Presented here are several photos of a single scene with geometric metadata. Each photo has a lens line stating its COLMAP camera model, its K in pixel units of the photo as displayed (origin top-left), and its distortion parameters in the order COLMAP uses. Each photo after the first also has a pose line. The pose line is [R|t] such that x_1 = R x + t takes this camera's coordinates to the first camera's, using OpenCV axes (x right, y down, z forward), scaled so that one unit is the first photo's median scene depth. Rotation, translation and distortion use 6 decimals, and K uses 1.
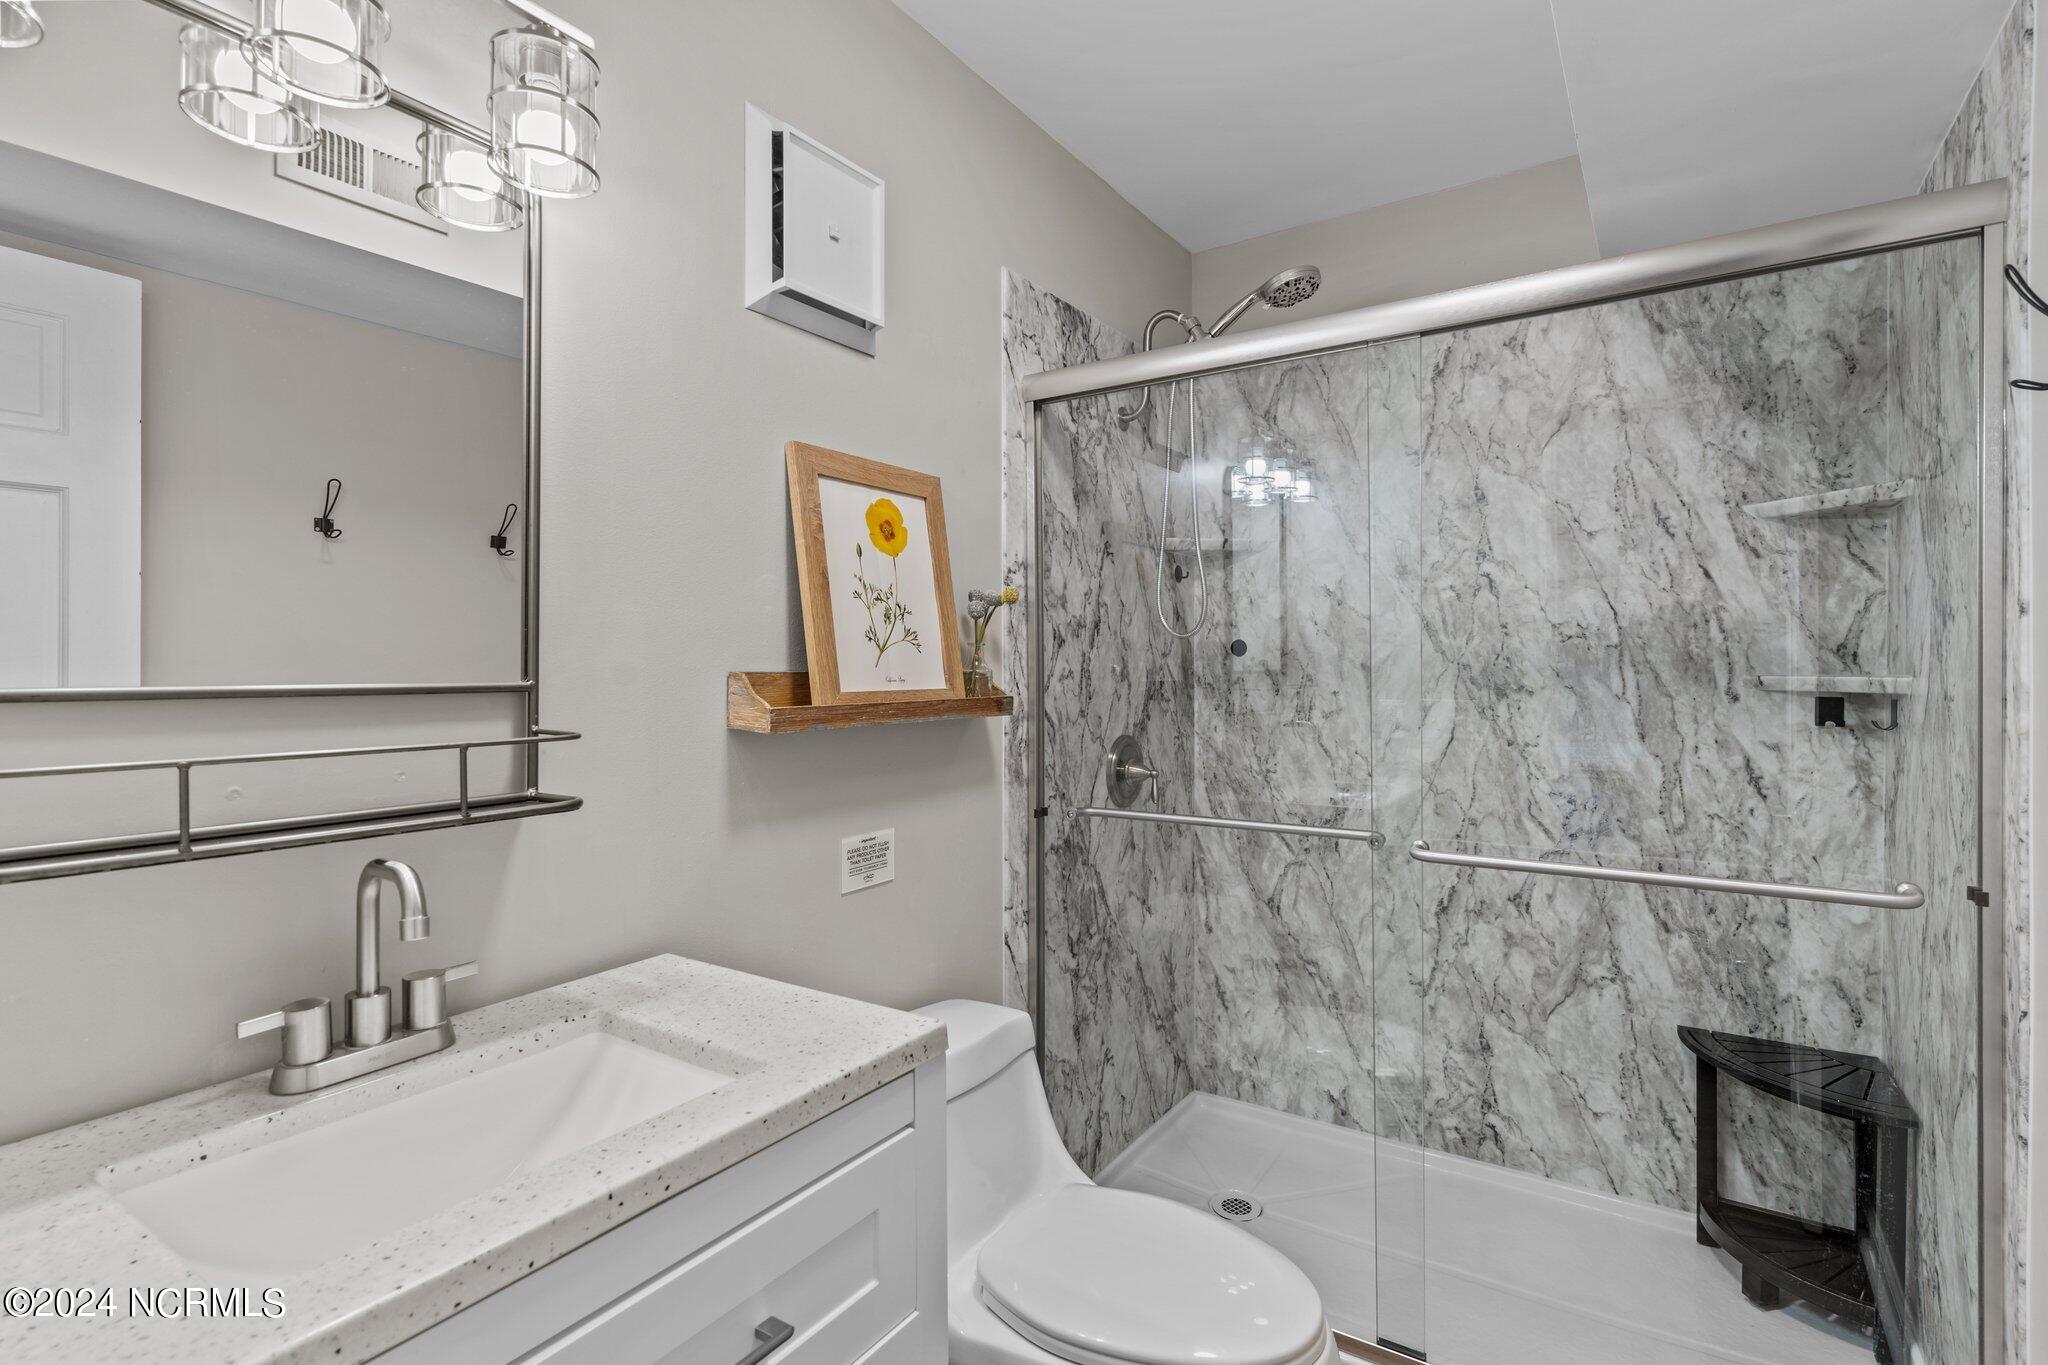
lens RADIAL K [[975.5, 0, 1021.3], [0, 975.5, 668.8], [0, 0, 1]] dist [0.000473, 0.000171]
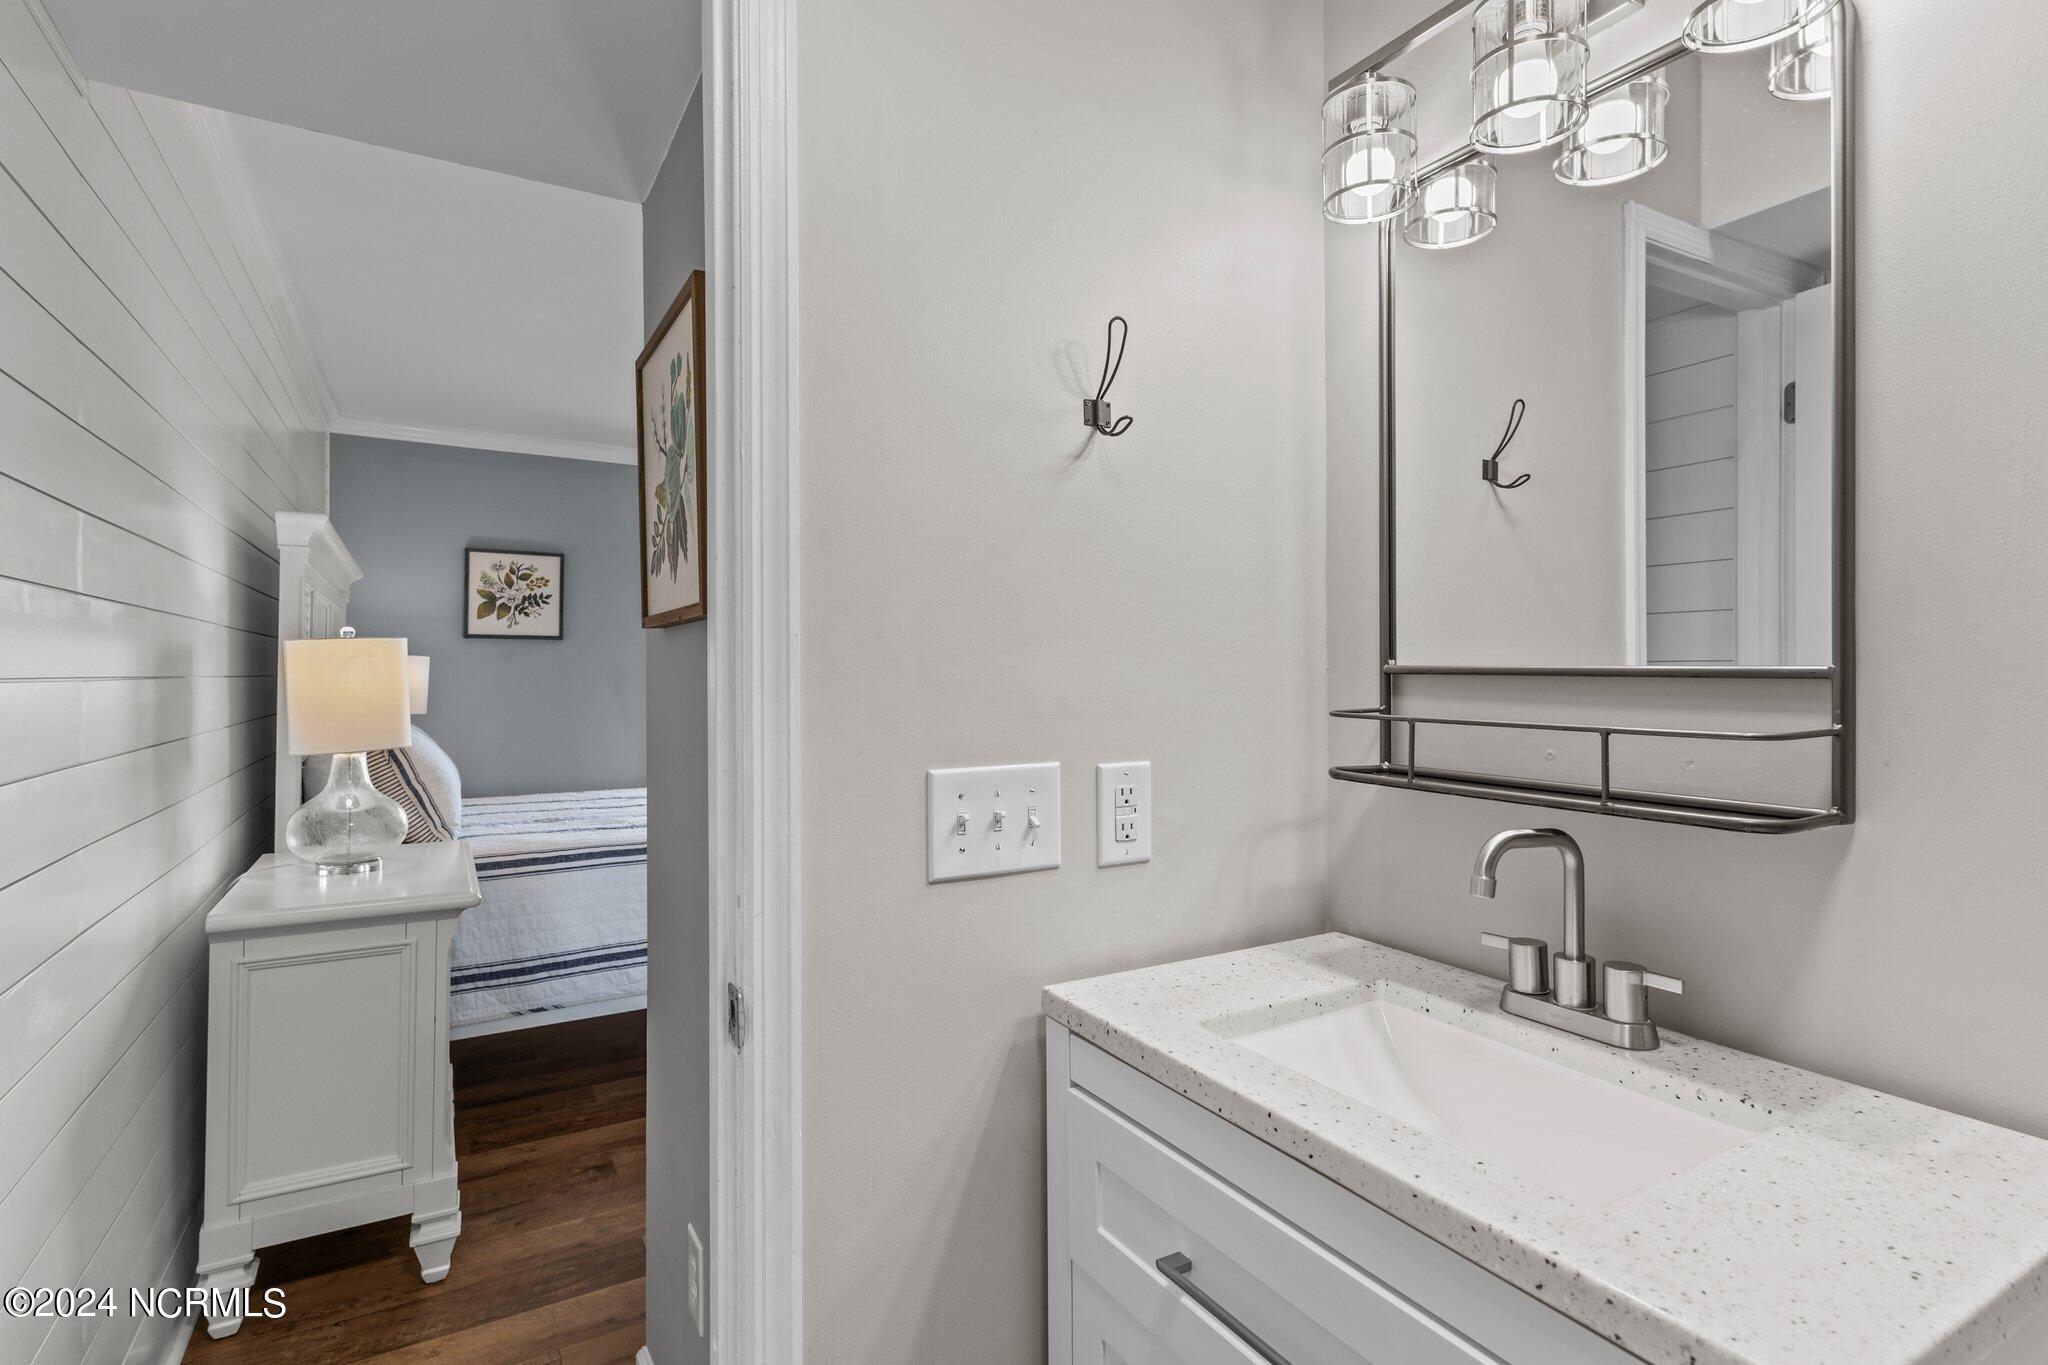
lens RADIAL K [[998.2, 0, 1029.8], [0, 998.2, 655.5], [0, 0, 1]] dist [0.002563, 0.000590]
pose [[-0.428144, -0.000154, -0.903711, 0.544061], [0.004895, 0.999985, -0.002490, 0.004989], [0.903697, -0.005490, -0.428137, 0.905009]]
